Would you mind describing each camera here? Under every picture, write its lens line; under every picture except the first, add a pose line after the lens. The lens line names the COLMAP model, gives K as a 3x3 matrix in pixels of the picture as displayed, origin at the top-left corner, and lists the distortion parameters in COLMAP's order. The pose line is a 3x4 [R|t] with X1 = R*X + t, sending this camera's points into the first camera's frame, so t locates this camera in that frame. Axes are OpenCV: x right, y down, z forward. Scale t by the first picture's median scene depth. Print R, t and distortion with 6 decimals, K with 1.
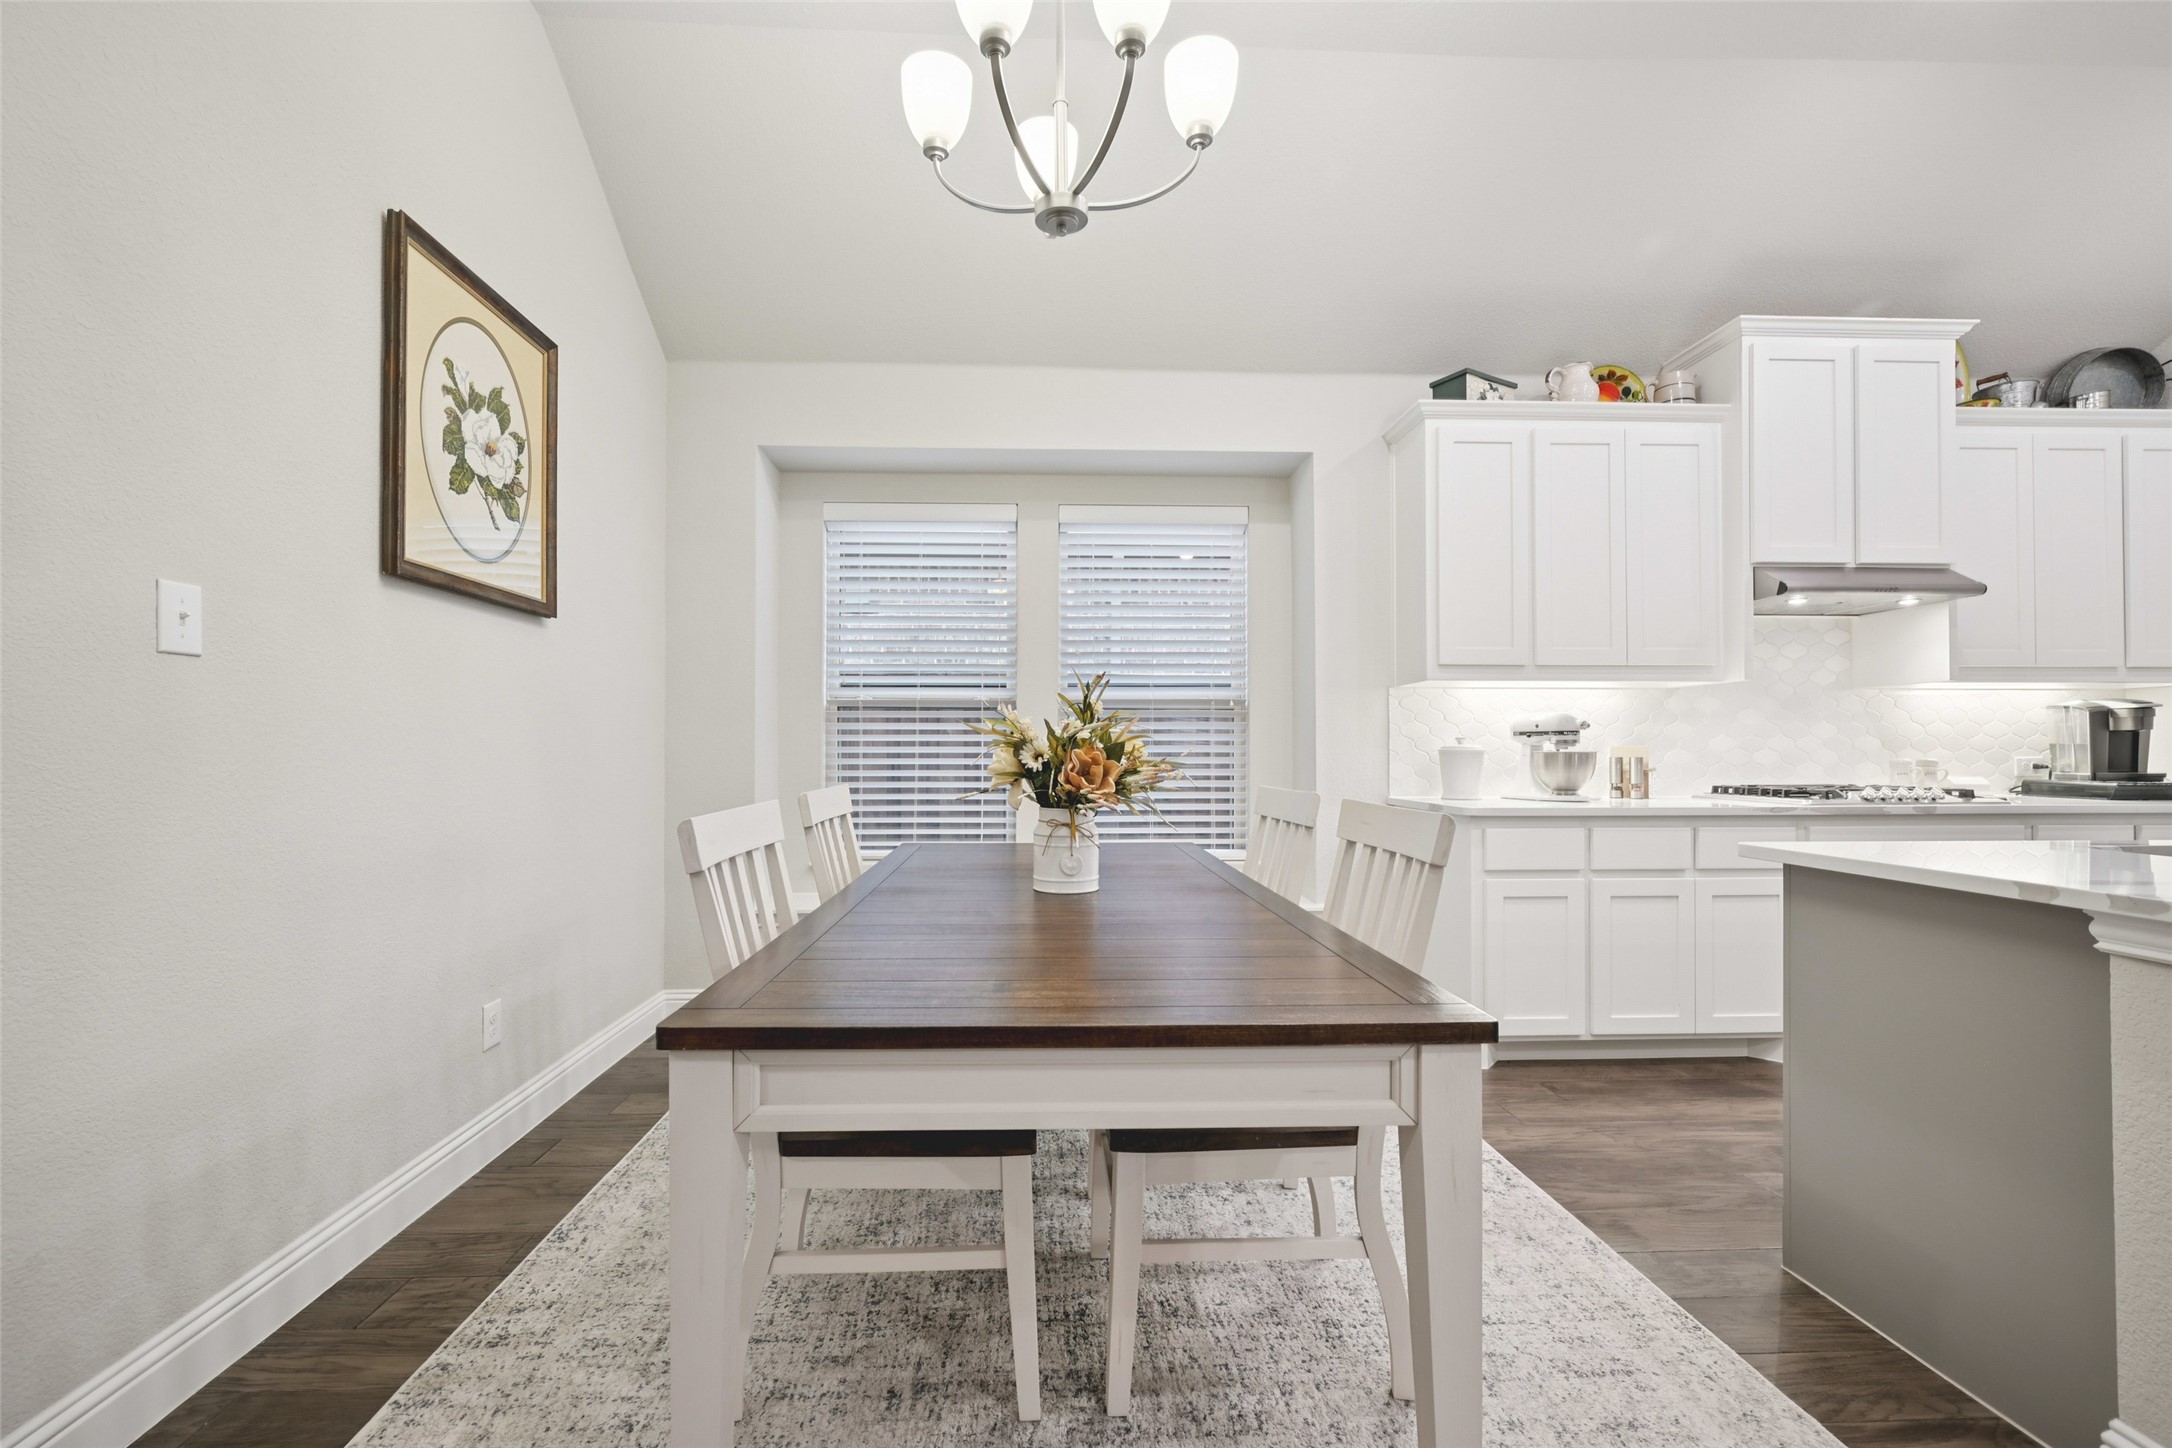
lens RADIAL K [[873.7, 0, 1050.8], [0, 873.7, 745.1], [0, 0, 1]] dist [-0.000966, 0.000226]
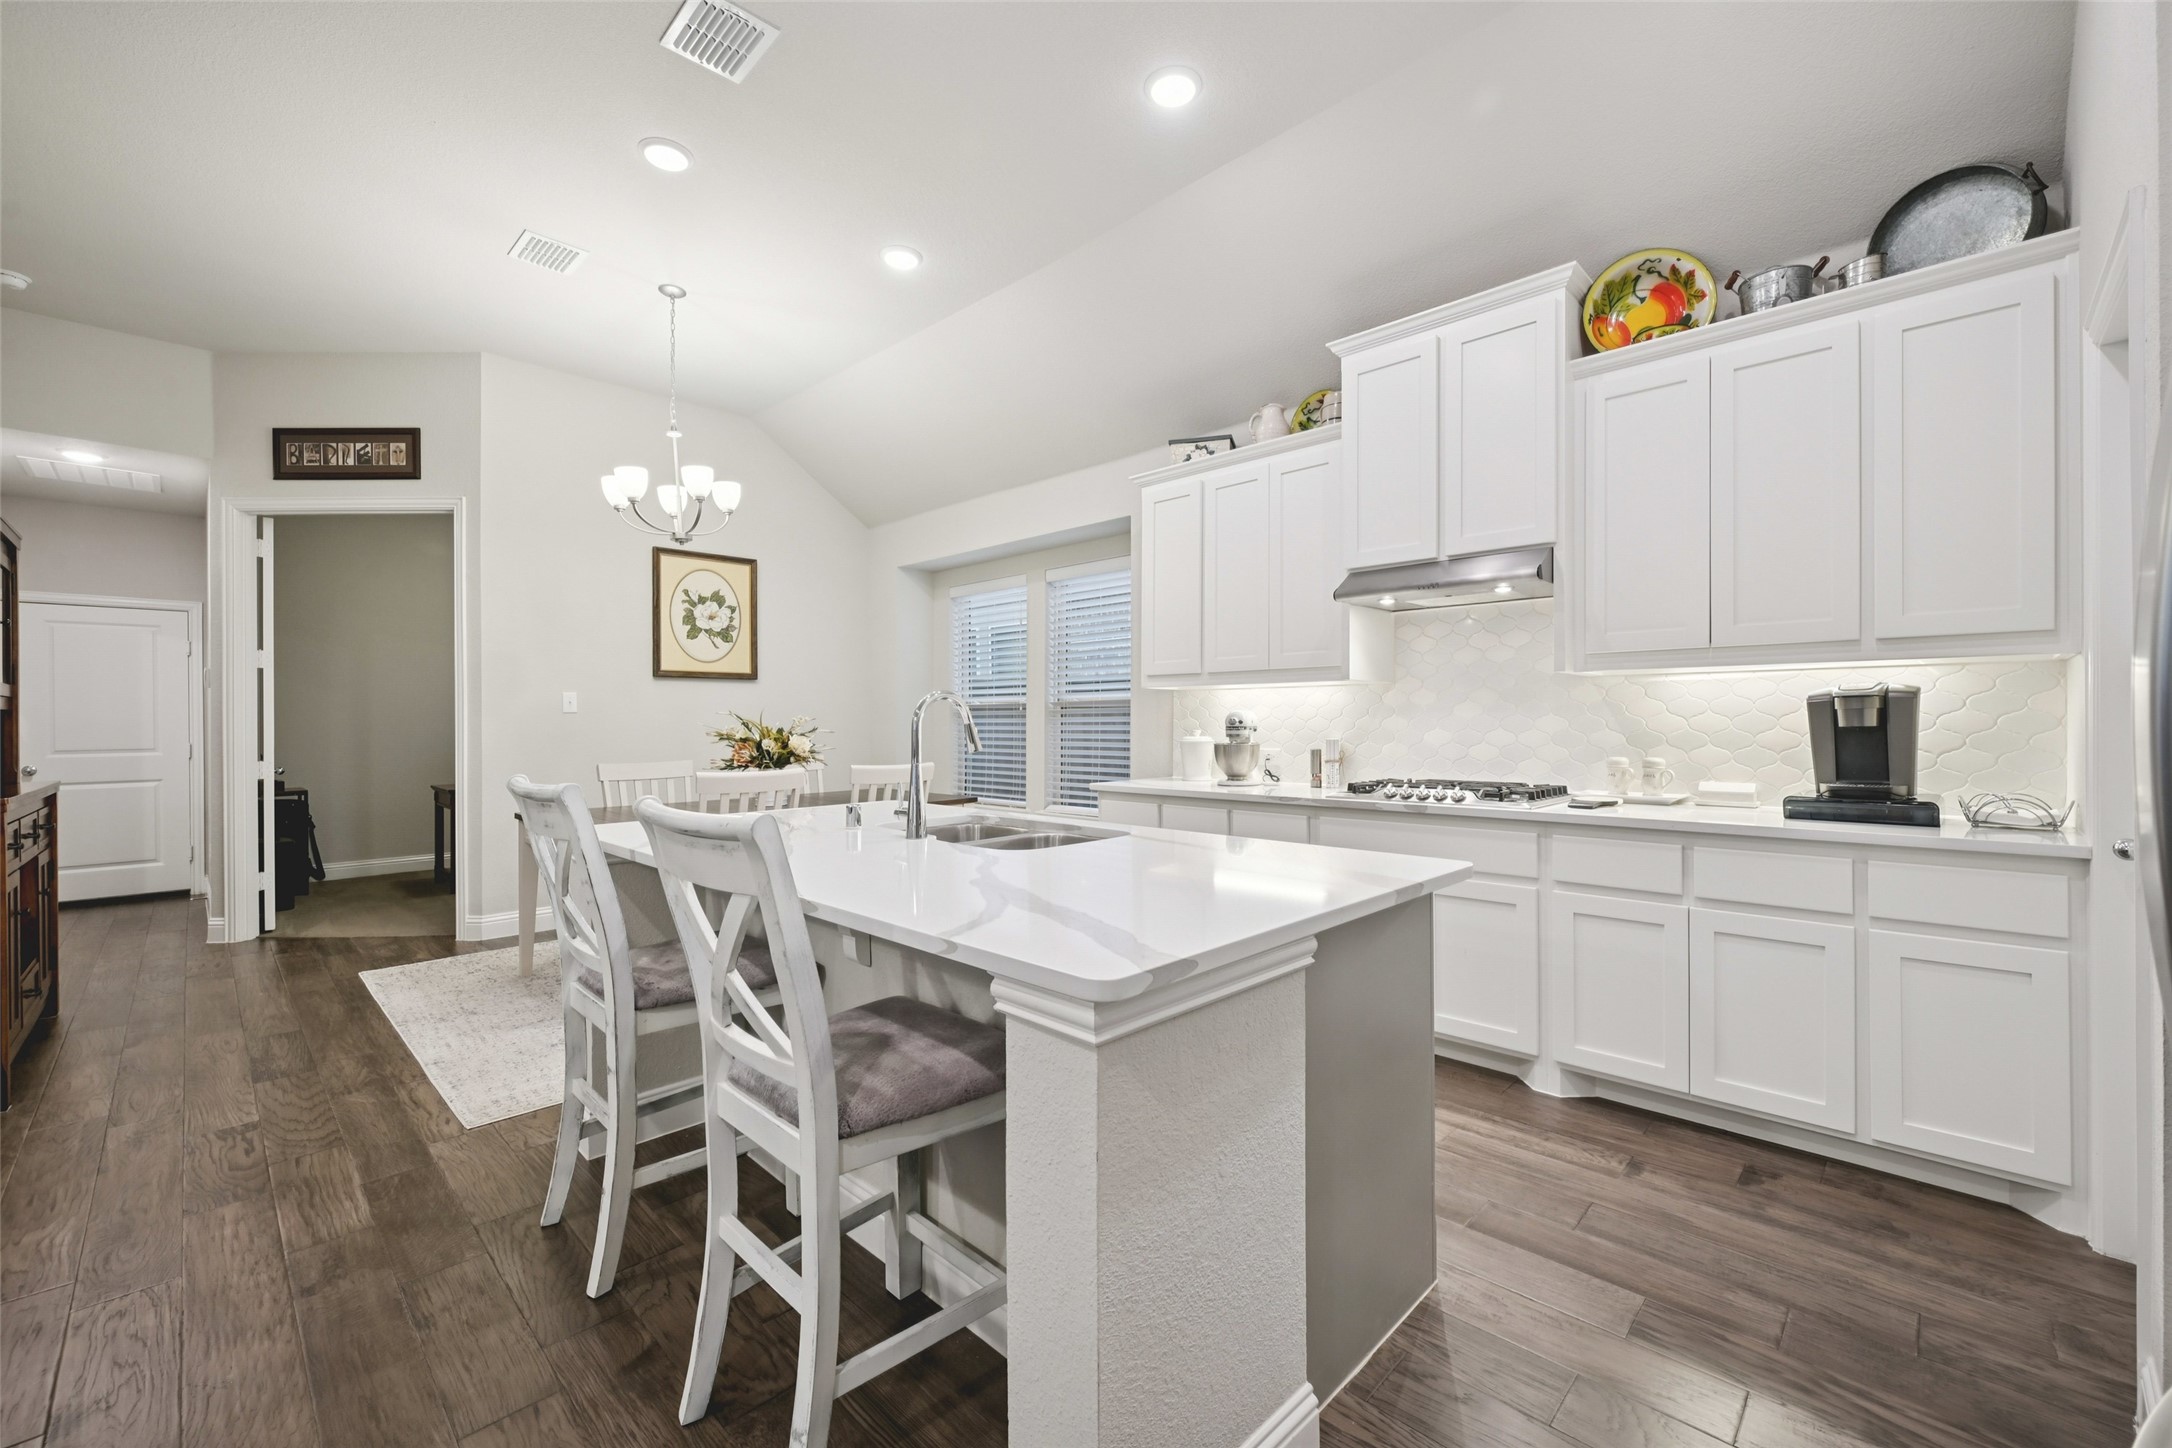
lens RADIAL K [[879.4, 0, 1095.4], [0, 879.4, 721.8], [0, 0, 1]] dist [-0.001682, -0.000259]
pose [[0.694581, -0.002372, -0.719411, 1.325275], [0.008547, 0.999951, 0.004955, -0.030164], [0.719364, -0.009591, 0.694567, 0.030864]]
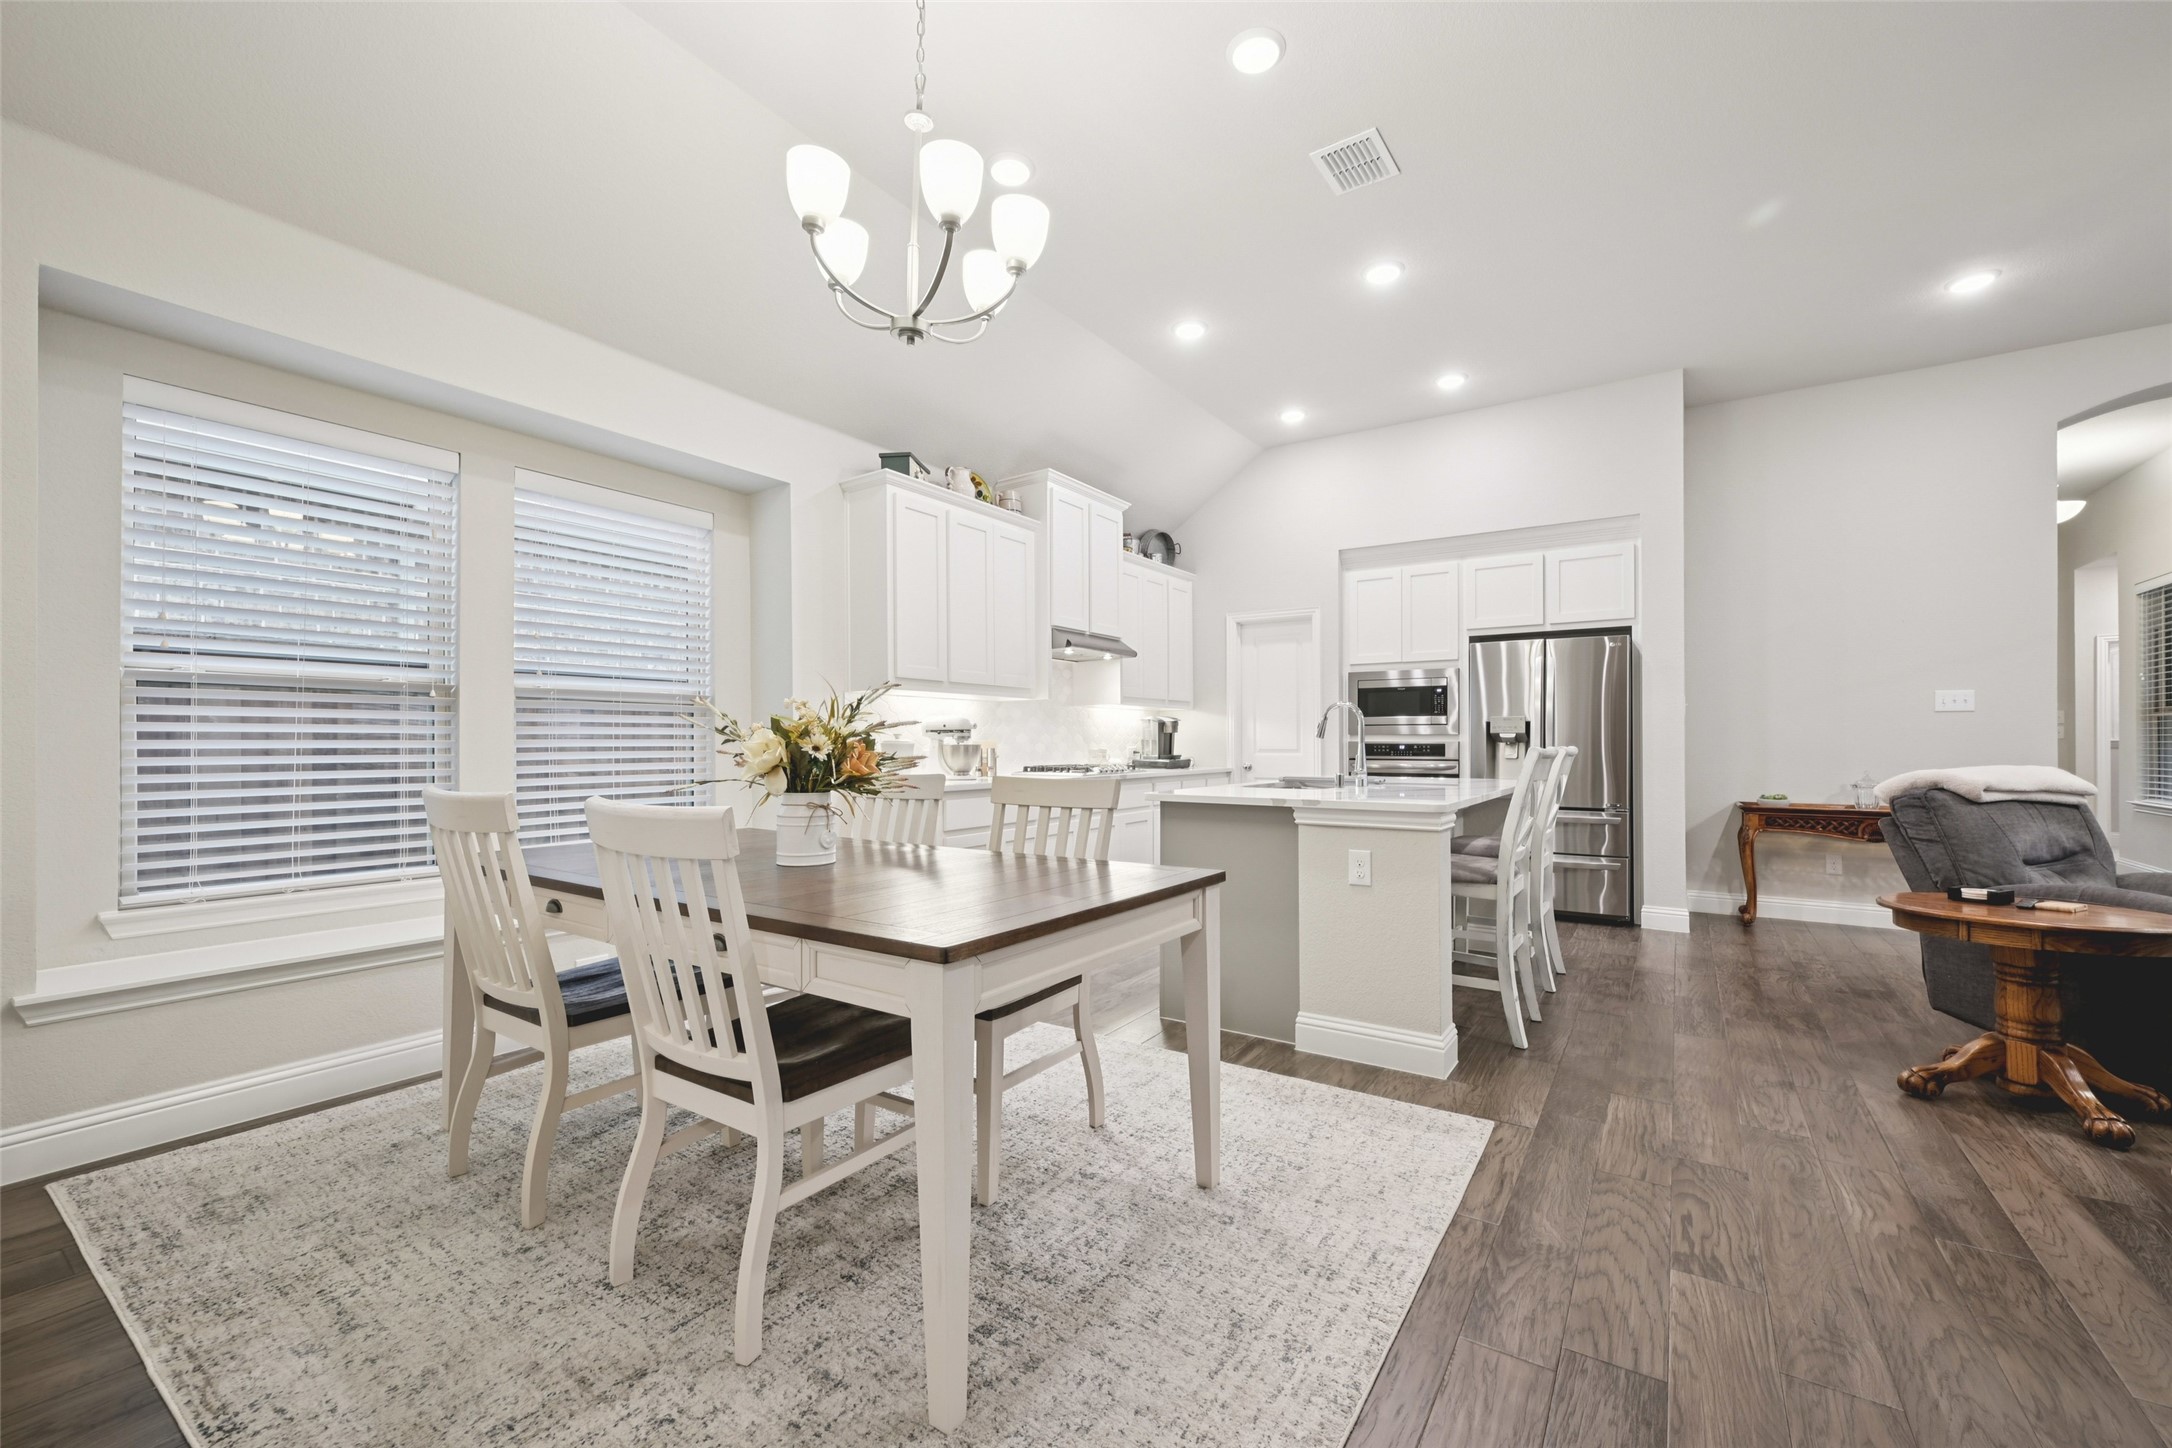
lens RADIAL K [[873.1, 0, 1098.4], [0, 873.1, 738.9], [0, 0, 1]] dist [0.000557, 0.000359]
pose [[0.582101, 0.003240, 0.813110, -0.424515], [-0.001952, 0.999995, -0.002587, 0.001496], [-0.813114, -0.000081, 0.582105, 0.007479]]
